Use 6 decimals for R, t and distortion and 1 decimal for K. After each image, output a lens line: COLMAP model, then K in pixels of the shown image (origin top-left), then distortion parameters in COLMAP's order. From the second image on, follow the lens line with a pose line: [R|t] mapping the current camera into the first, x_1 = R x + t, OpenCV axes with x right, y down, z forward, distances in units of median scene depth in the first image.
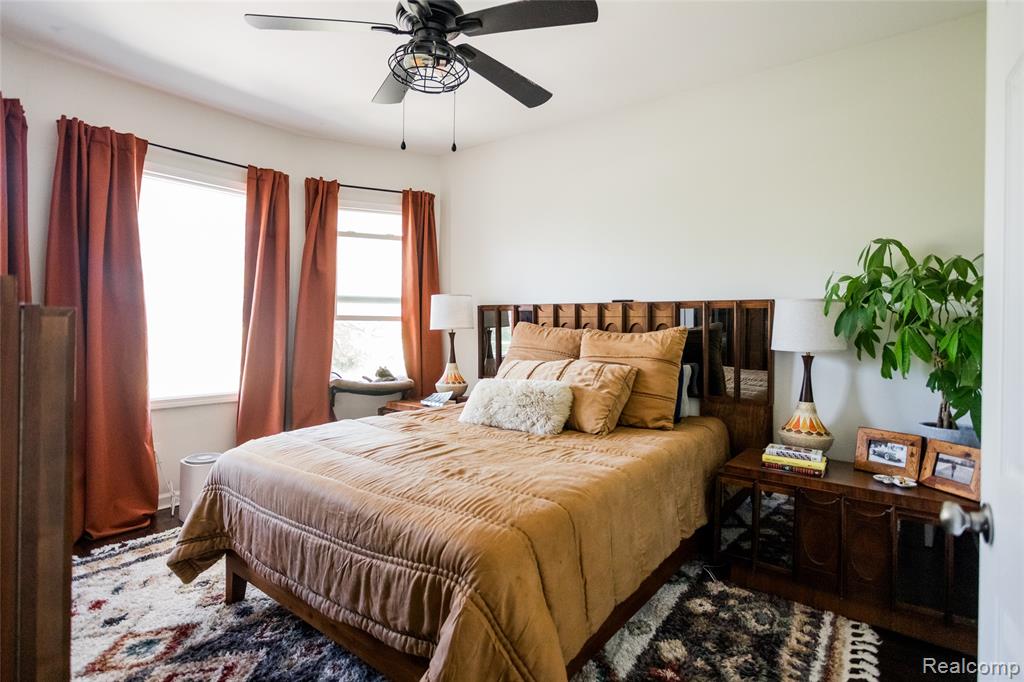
lens RADIAL K [[533.7, 0, 513.9], [0, 533.7, 320.8], [0, 0, 1]] dist [-0.000679, -0.000048]
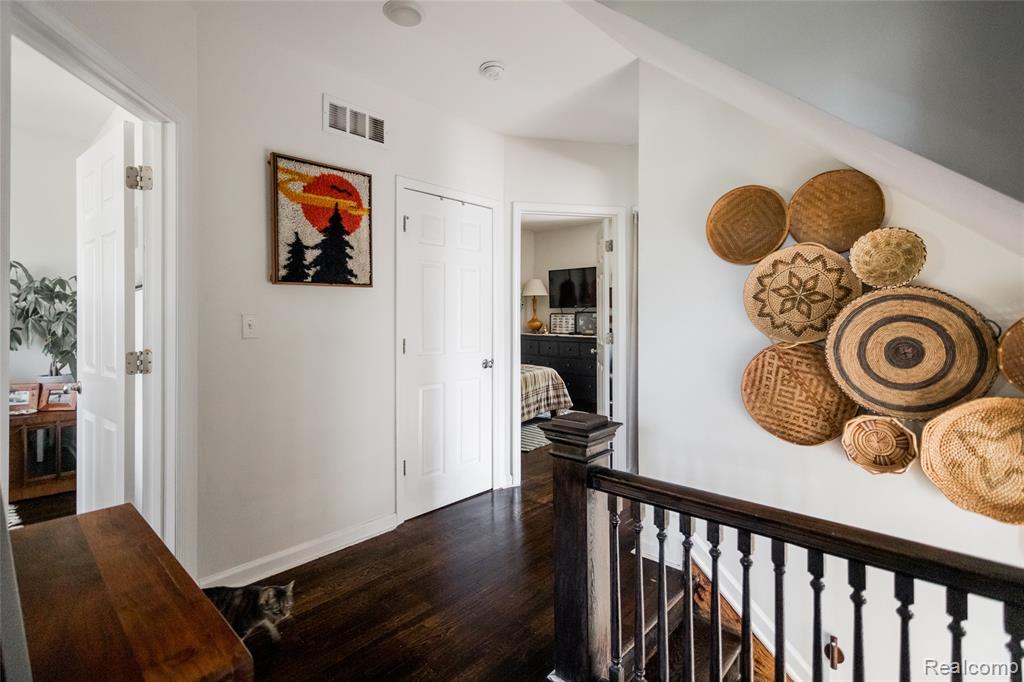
lens RADIAL K [[486.2, 0, 499.7], [0, 486.2, 317.0], [0, 0, 1]] dist [0.003861, 0.000182]
pose [[0.116886, -0.012046, 0.993072, -0.608361], [0.002536, 0.999927, 0.011830, -0.006481], [-0.993142, 0.001136, 0.116908, -0.639690]]
